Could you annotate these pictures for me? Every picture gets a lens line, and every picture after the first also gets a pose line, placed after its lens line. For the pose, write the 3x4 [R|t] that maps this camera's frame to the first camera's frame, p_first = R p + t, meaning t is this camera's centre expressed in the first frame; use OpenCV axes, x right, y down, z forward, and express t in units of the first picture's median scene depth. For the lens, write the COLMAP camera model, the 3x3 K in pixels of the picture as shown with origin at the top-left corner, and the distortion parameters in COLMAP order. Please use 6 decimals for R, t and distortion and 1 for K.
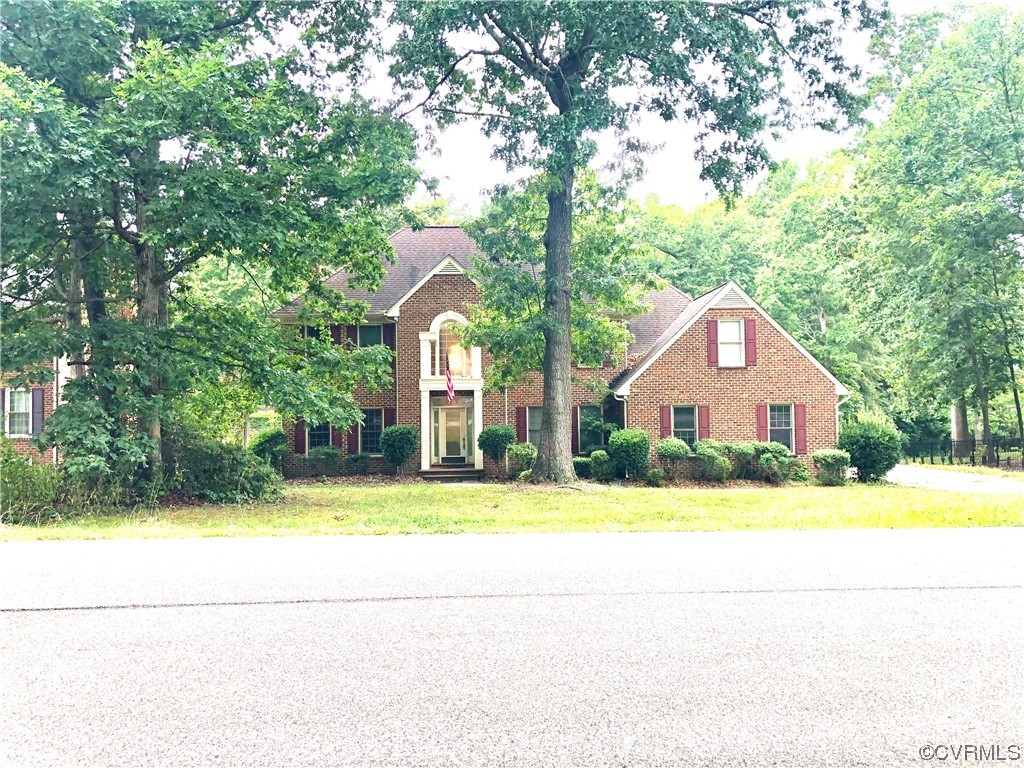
lens RADIAL K [[855.4, 0, 511.1], [0, 855.4, 377.1], [0, 0, 1]] dist [0.040219, 0.002468]
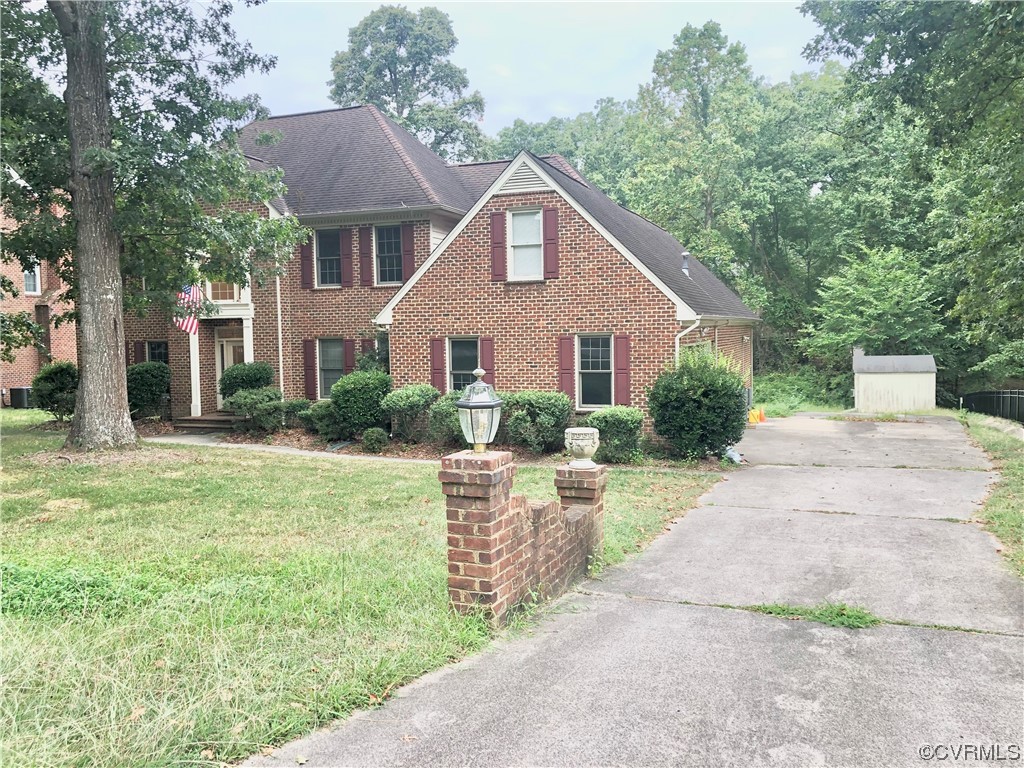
lens RADIAL K [[855.4, 0, 513.1], [0, 855.4, 389.6], [0, 0, 1]] dist [0.040219, 0.002468]
pose [[0.935902, 0.019928, -0.351697, 0.488819], [0.015500, 0.995102, 0.097634, 0.007207], [0.351920, -0.096827, 0.931009, 0.353795]]
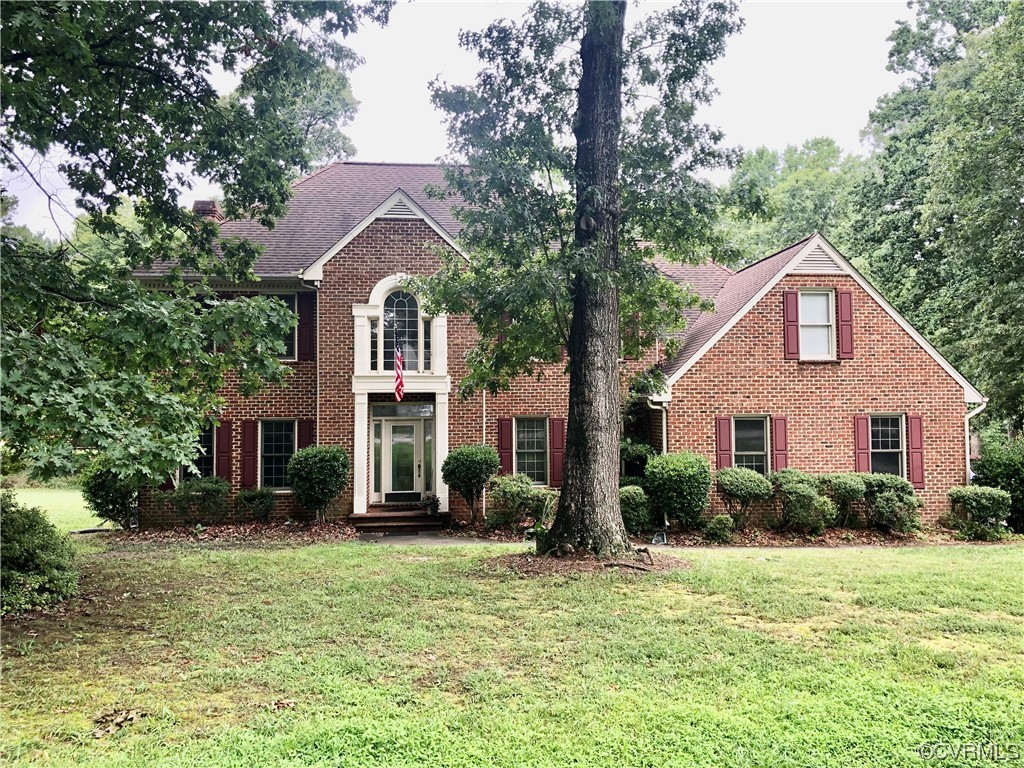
lens RADIAL K [[855.4, 0, 536.1], [0, 855.4, 374.9], [0, 0, 1]] dist [0.040219, 0.002468]
pose [[0.995321, 0.008621, 0.096243, -0.031133], [-0.006988, 0.999826, -0.017292, 0.012656], [-0.096376, 0.016539, 0.995208, 0.341956]]
